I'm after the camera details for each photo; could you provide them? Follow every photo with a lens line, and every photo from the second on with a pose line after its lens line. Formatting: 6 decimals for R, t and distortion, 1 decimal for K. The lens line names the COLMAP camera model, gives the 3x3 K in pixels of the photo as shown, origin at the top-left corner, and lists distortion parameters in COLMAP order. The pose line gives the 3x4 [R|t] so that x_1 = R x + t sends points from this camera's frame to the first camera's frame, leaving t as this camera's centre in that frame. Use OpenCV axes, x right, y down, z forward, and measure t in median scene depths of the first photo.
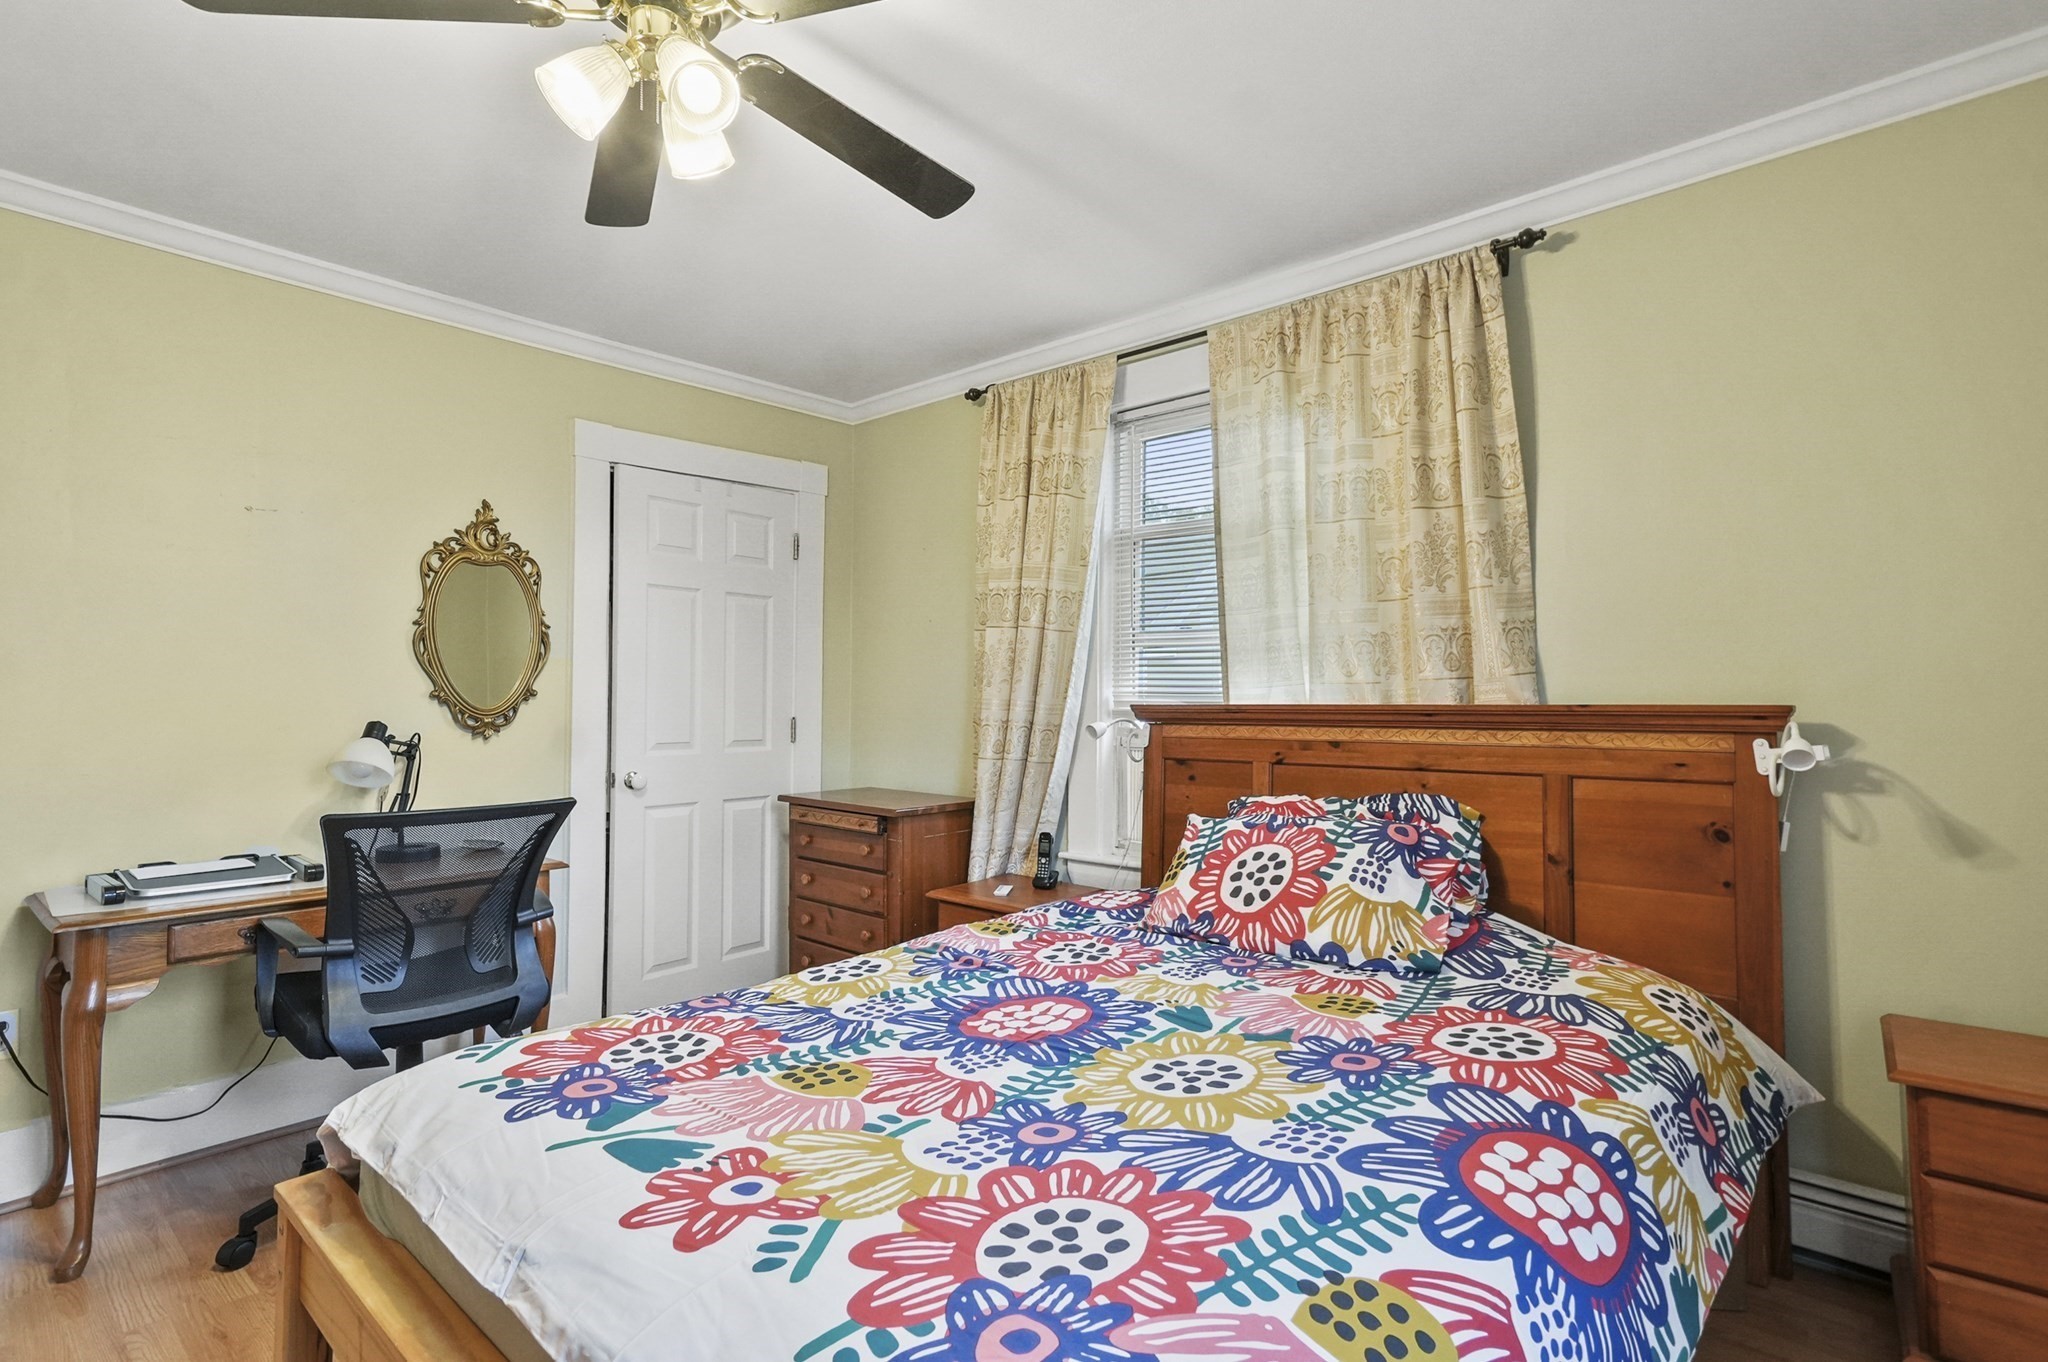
lens RADIAL K [[988.9, 0, 1024.0], [0, 988.9, 681.0], [0, 0, 1]] dist [0.000060, 0.016036]
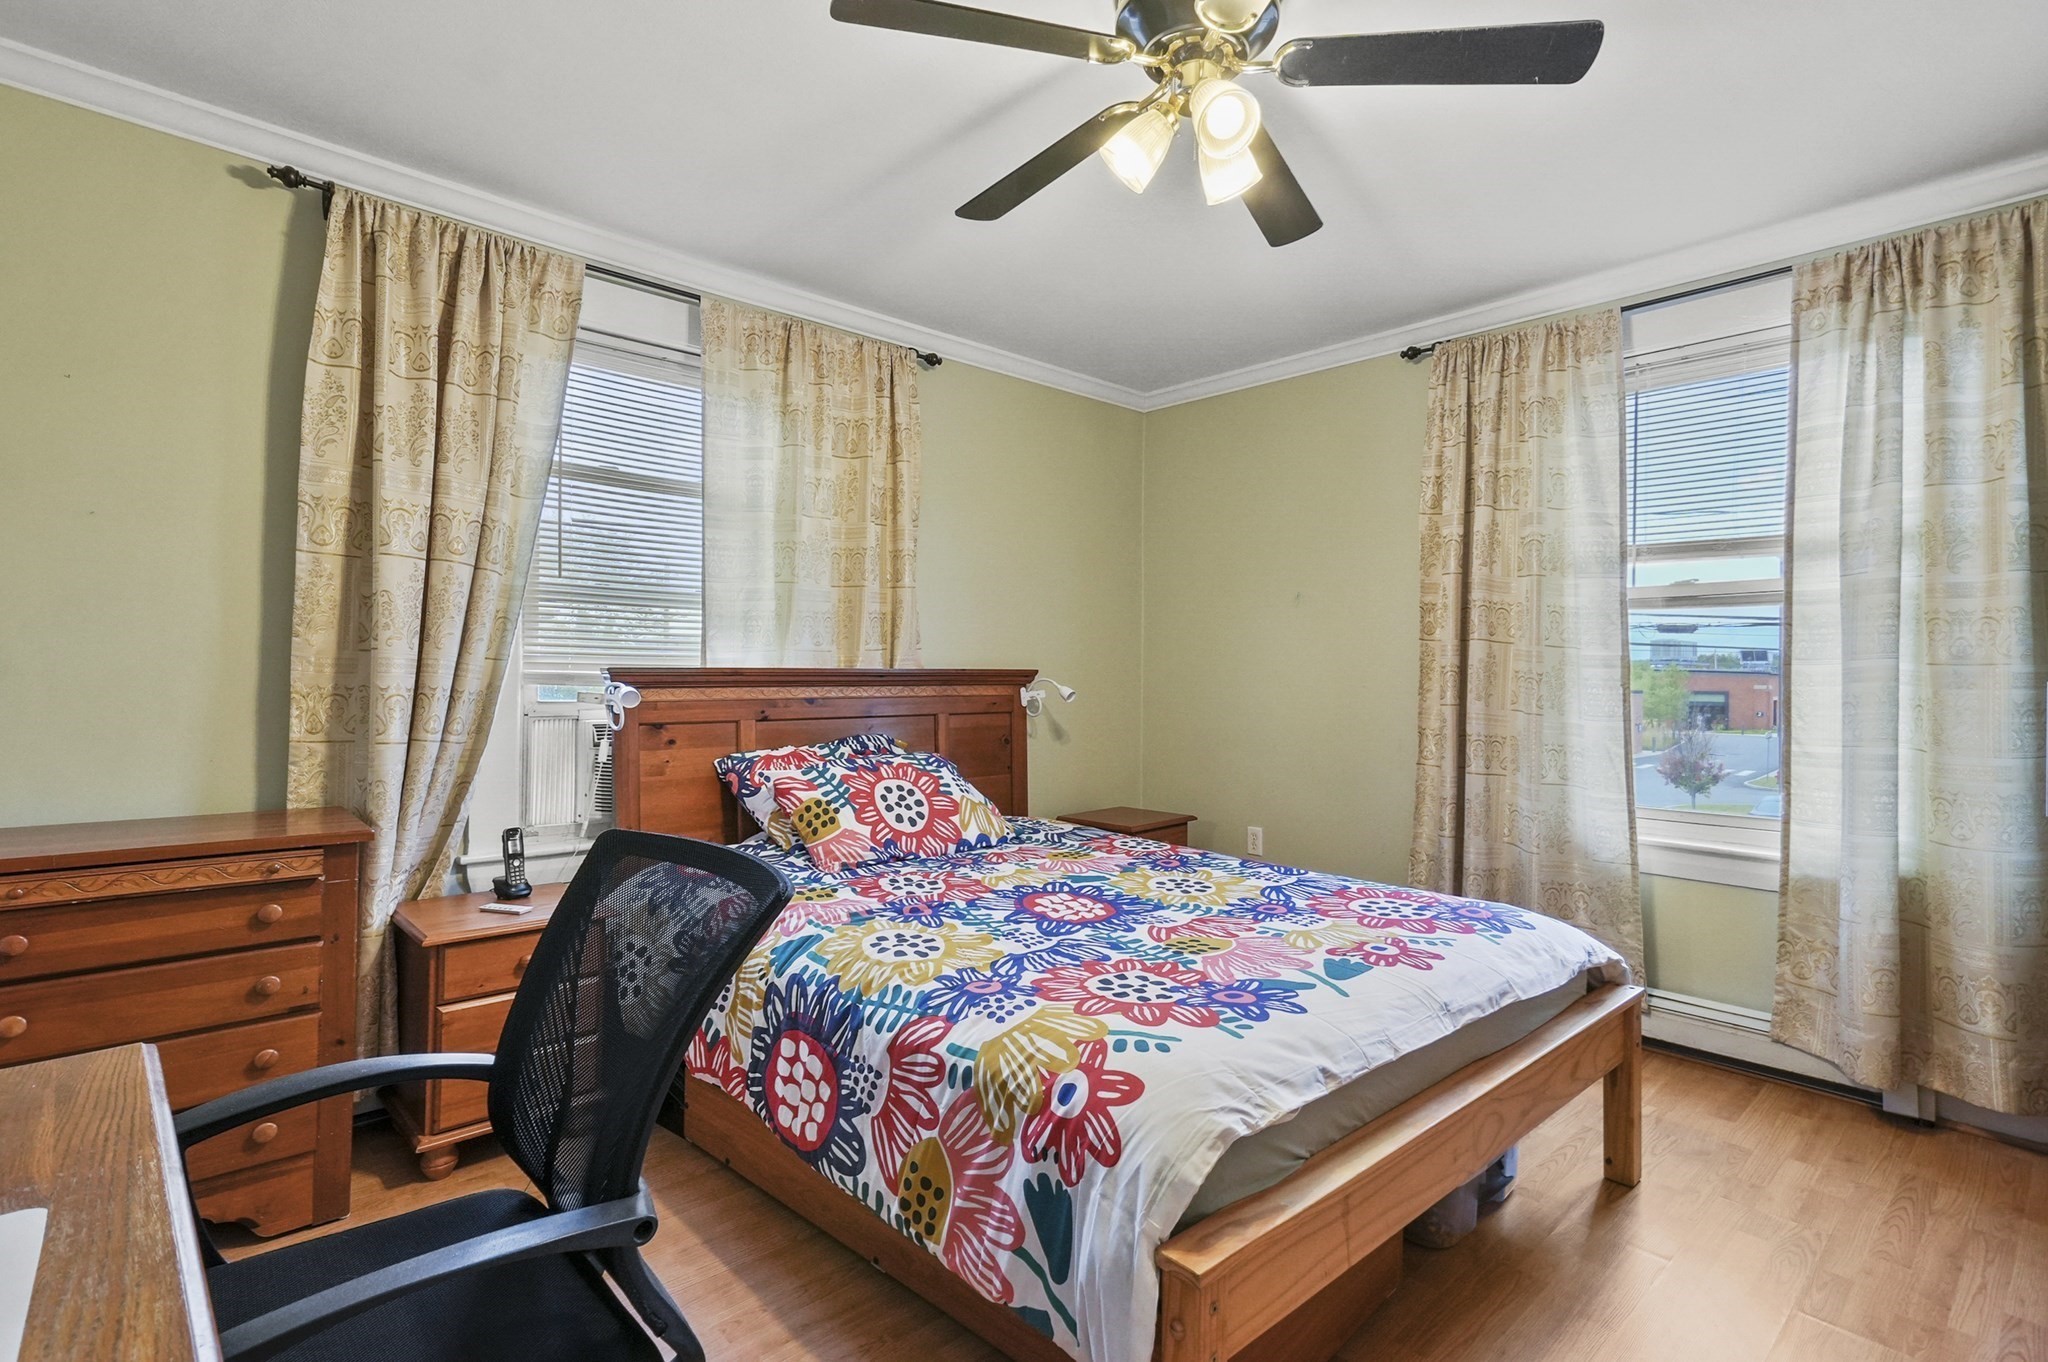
lens RADIAL K [[1011.3, 0, 1032.9], [0, 1011.3, 668.0], [0, 0, 1]] dist [-0.000151, 0.016211]
pose [[0.101141, -0.000223, 0.994872, -1.116427], [-0.029888, 0.999548, 0.003262, 0.014180], [-0.994423, -0.030065, 0.101088, 0.757647]]
